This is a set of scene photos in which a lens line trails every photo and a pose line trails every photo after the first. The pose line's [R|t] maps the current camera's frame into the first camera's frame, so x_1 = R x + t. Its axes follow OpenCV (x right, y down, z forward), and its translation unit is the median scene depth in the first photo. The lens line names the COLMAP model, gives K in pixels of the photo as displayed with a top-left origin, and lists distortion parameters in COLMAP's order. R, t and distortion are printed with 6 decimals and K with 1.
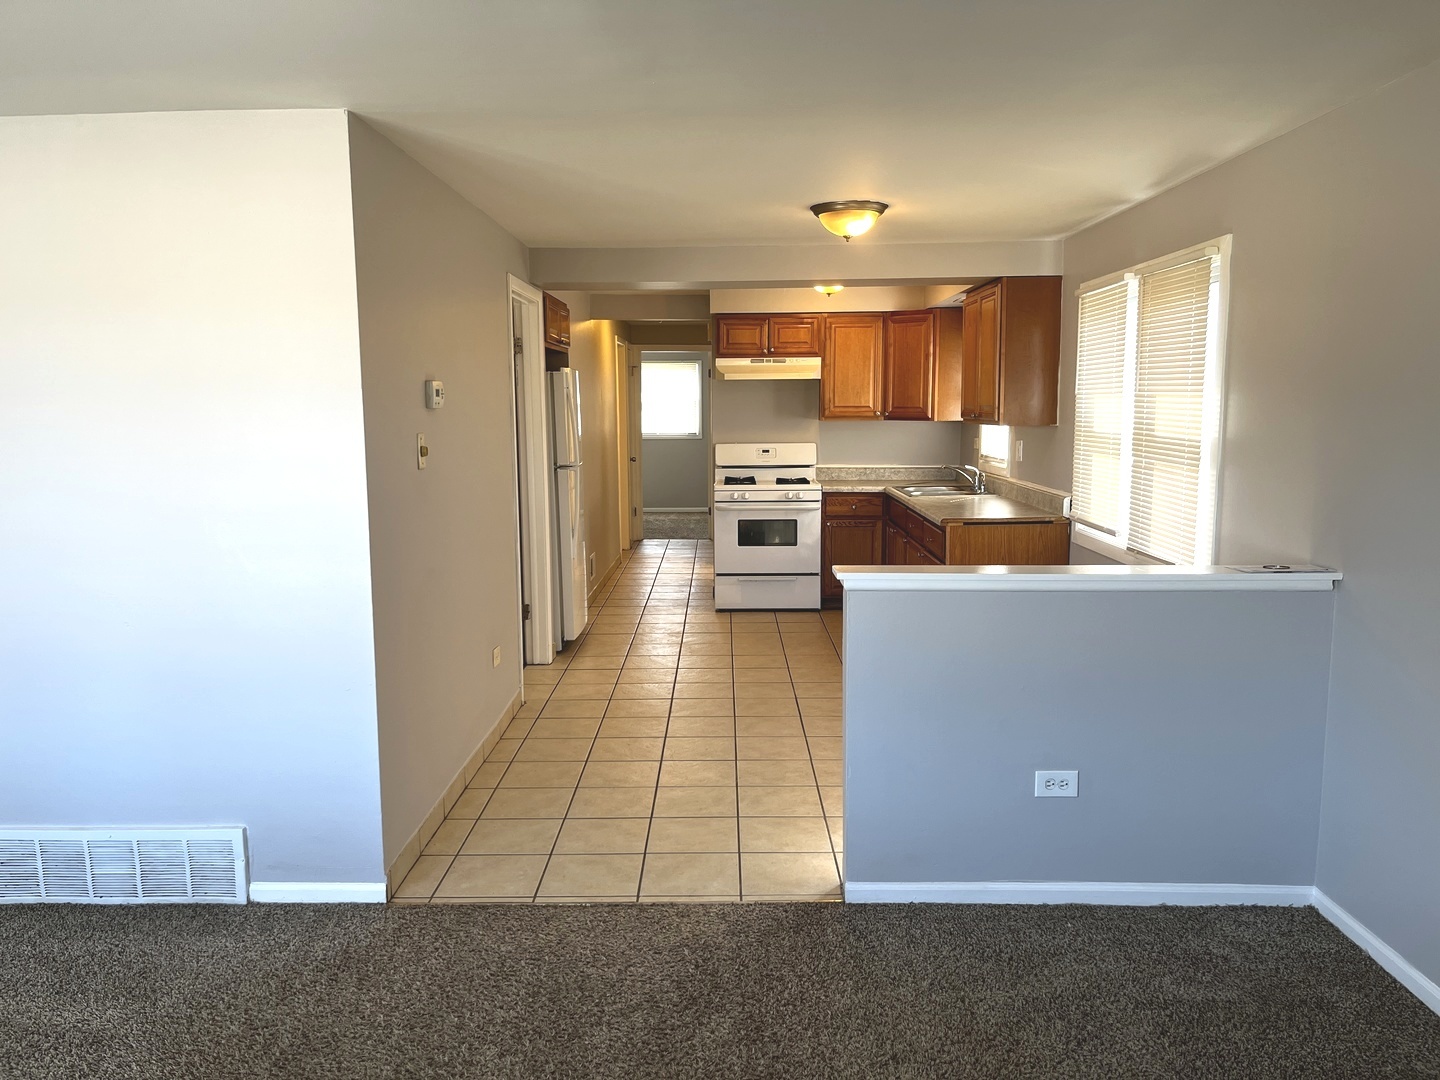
lens RADIAL K [[1085.0, 0, 704.4], [0, 1085.0, 541.3], [0, 0, 1]] dist [-0.012604, -0.022375]
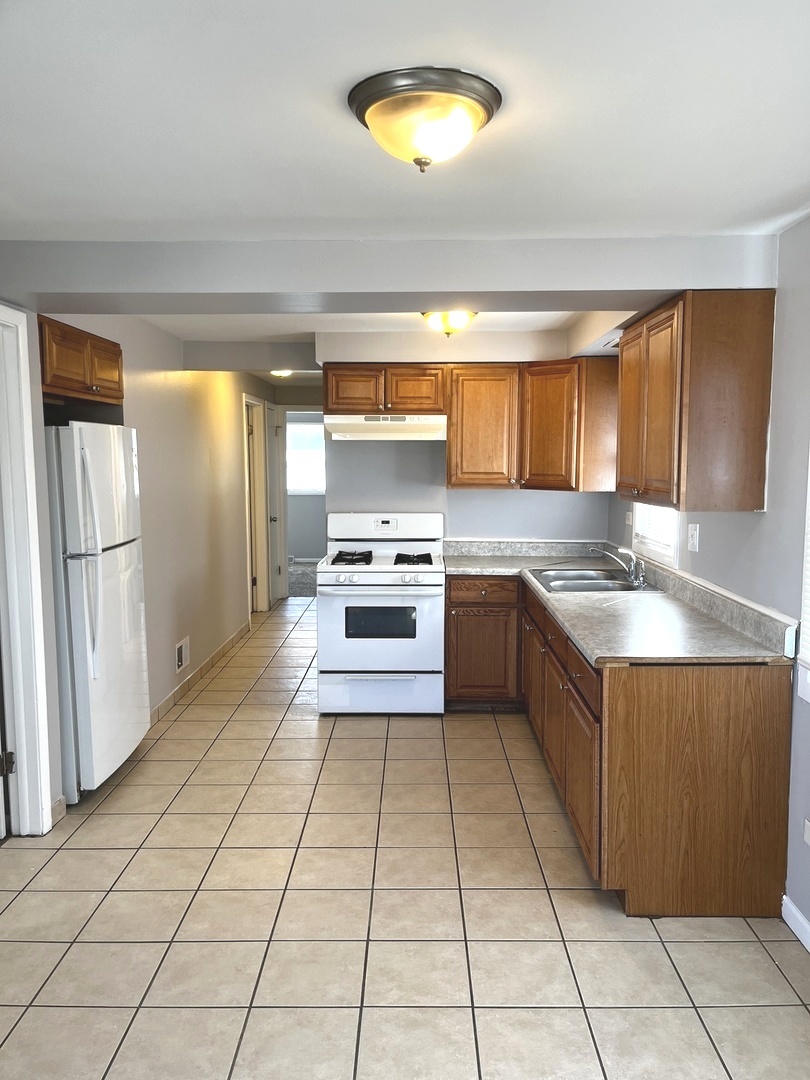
lens RADIAL K [[813.7, 0, 416.1], [0, 813.7, 537.7], [0, 0, 1]] dist [-0.012604, -0.022375]
pose [[0.999761, 0.007842, 0.020425, 0.074756], [-0.007226, 0.999521, -0.030088, -0.056471], [-0.020651, 0.029933, 0.999339, 0.381963]]
